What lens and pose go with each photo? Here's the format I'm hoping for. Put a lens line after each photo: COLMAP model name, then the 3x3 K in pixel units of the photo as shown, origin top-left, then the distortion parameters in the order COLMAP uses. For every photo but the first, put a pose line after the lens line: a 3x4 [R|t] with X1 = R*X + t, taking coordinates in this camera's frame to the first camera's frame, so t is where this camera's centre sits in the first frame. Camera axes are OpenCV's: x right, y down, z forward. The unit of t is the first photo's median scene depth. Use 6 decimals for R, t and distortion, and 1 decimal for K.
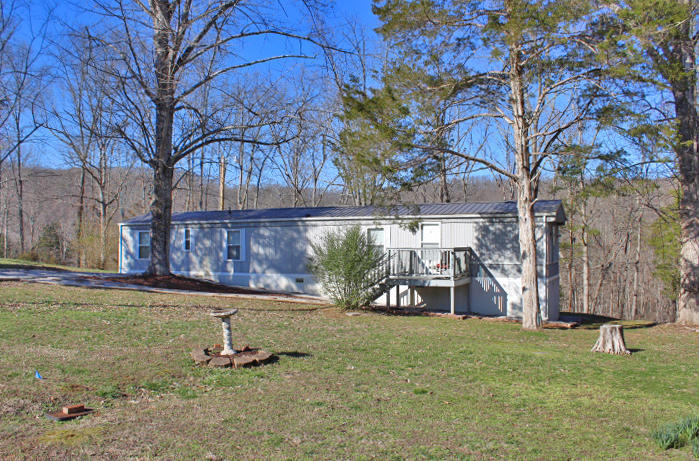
lens RADIAL K [[599.3, 0, 349.2], [0, 599.3, 231.0], [0, 0, 1]] dist [-0.092584, -0.008054]
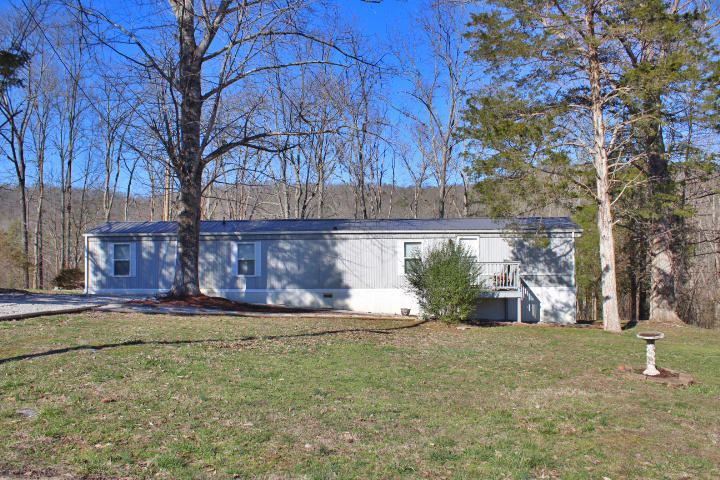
lens RADIAL K [[598.5, 0, 359.7], [0, 598.5, 240.3], [0, 0, 1]] dist [-0.110675, 0.039082]
pose [[0.924292, 0.001186, 0.381685, -0.398594], [-0.004431, 0.999961, 0.007622, -0.014283], [-0.381661, -0.008736, 0.924261, 0.087548]]
